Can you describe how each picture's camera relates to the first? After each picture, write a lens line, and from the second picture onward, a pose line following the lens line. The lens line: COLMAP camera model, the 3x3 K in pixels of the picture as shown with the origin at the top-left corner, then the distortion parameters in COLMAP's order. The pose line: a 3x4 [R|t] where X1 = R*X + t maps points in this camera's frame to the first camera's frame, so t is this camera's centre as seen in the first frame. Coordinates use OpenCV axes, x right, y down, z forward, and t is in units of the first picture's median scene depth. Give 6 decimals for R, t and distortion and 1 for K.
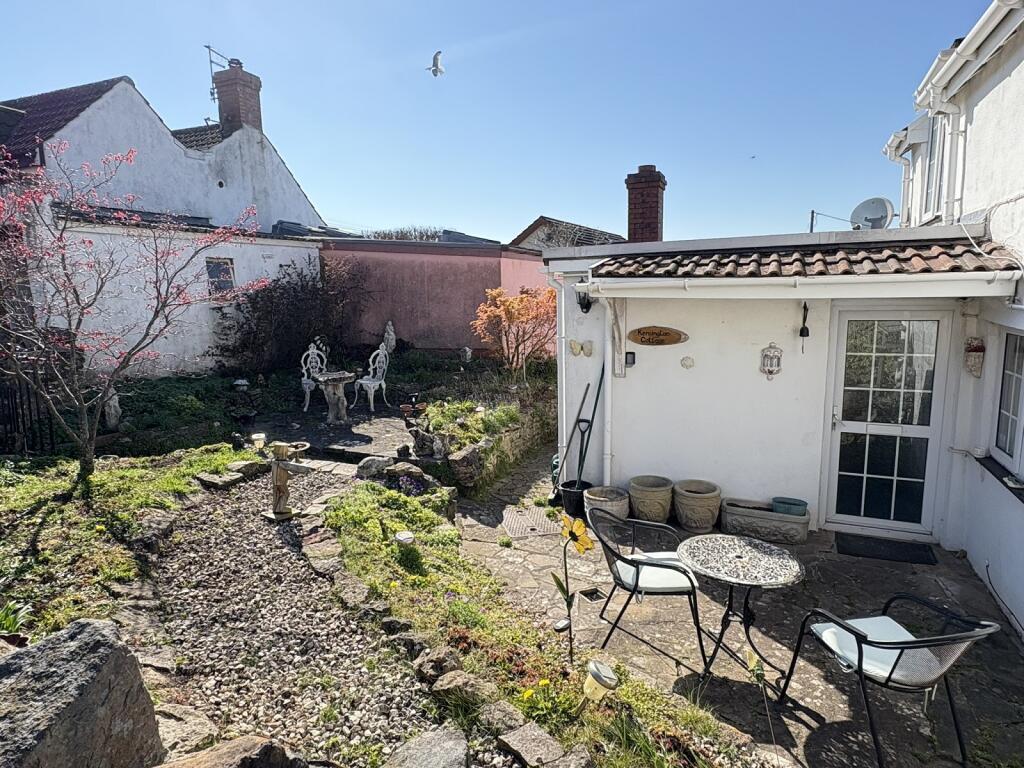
lens RADIAL K [[597.4, 0, 515.3], [0, 597.4, 389.4], [0, 0, 1]] dist [0.000323, 0.002487]
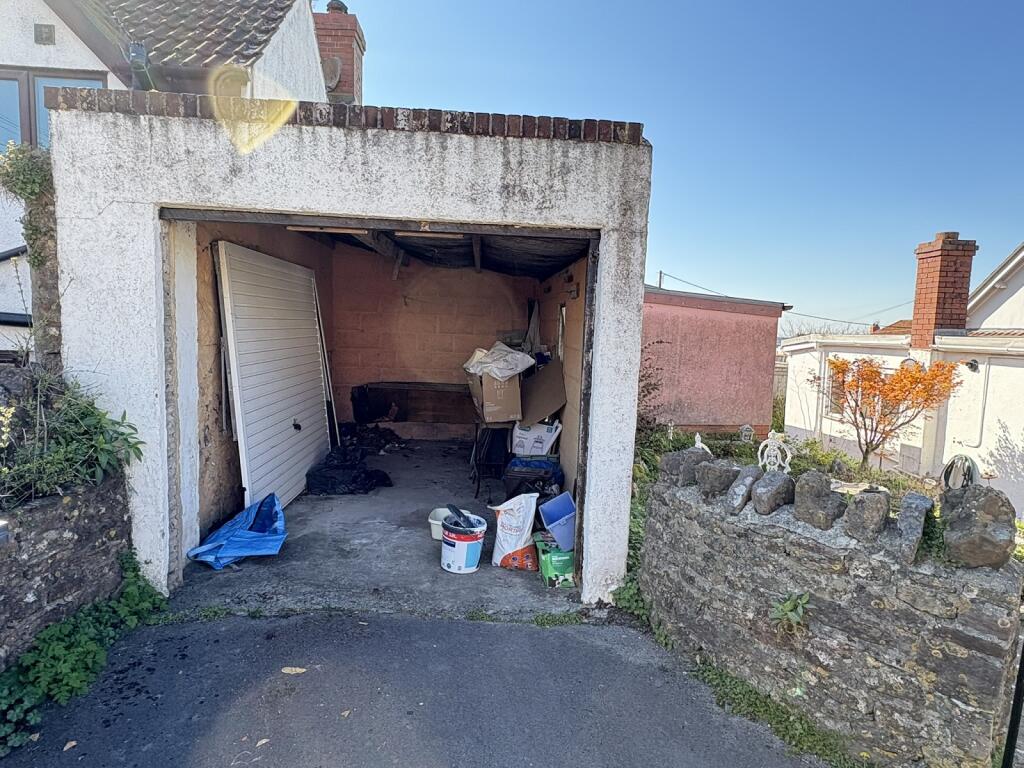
lens RADIAL K [[597.4, 0, 511.9], [0, 597.4, 392.0], [0, 0, 1]] dist [0.000323, 0.002487]
pose [[0.909374, 0.000721, 0.415978, -0.698951], [0.022562, 0.998441, -0.051054, -0.079887], [-0.415366, 0.055813, 0.907940, 0.389091]]
